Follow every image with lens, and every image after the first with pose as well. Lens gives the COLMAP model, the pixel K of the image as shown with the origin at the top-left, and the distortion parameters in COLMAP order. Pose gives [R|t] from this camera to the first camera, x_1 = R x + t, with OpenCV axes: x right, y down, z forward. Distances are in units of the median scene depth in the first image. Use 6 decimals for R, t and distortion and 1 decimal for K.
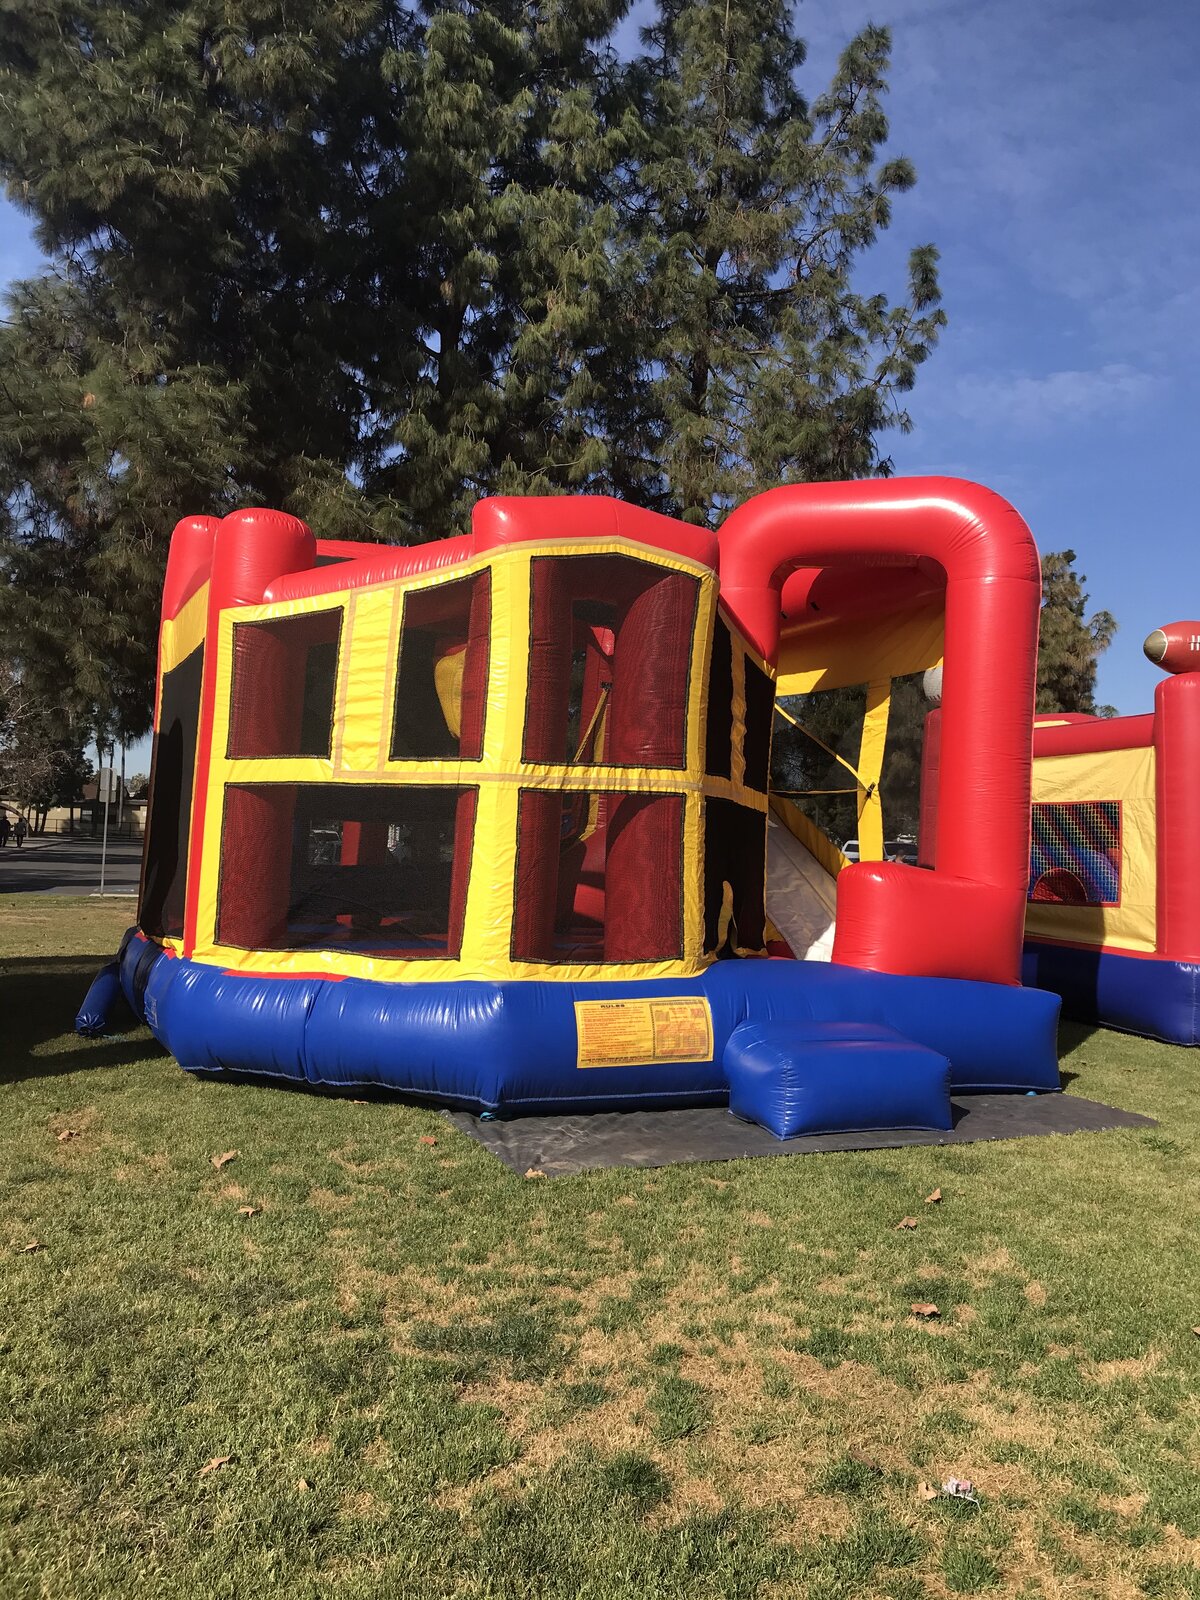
lens RADIAL K [[1372.7, 0, 609.0], [0, 1372.7, 815.8], [0, 0, 1]] dist [0.017995, 0.014434]
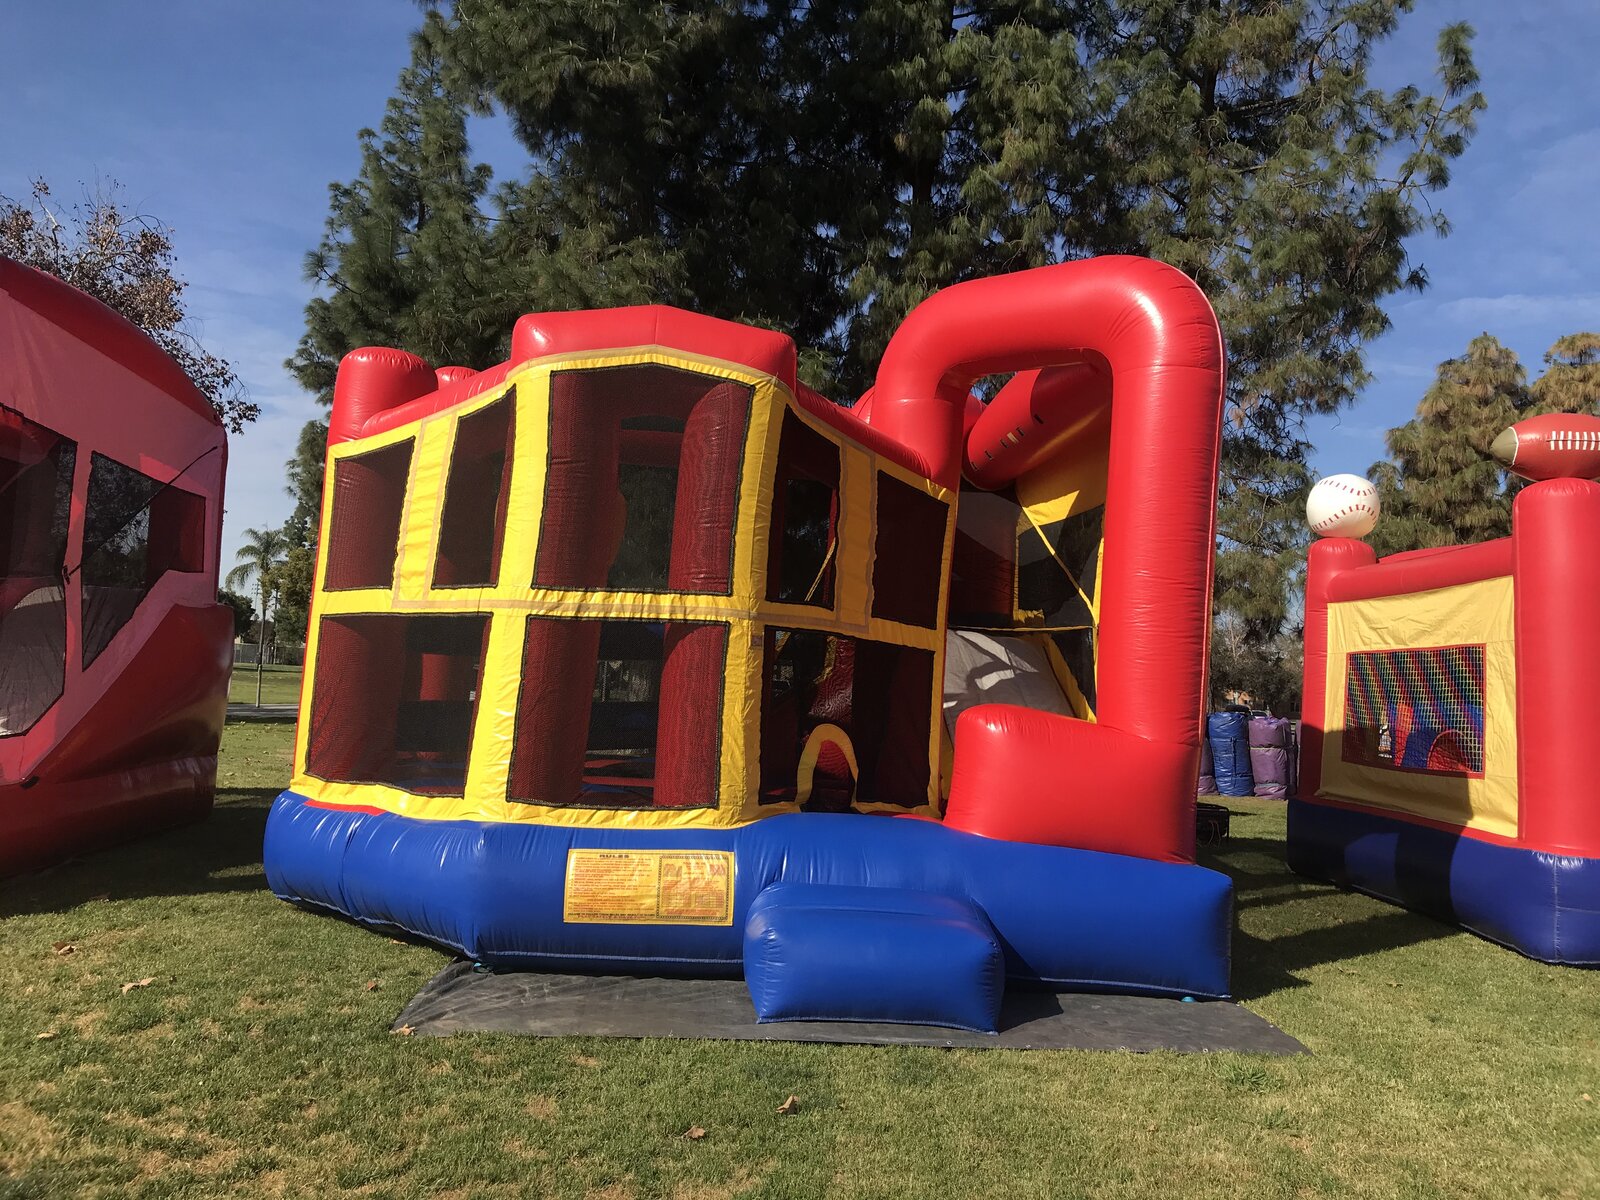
lens RADIAL K [[1372.7, 0, 801.5], [0, 1372.7, 584.7], [0, 0, 1]] dist [0.017995, 0.014434]
pose [[0.939025, -0.014313, -0.343552, 0.393641], [-0.010113, 0.997552, -0.069200, 0.020022], [0.343701, 0.068455, 0.936581, 0.166749]]
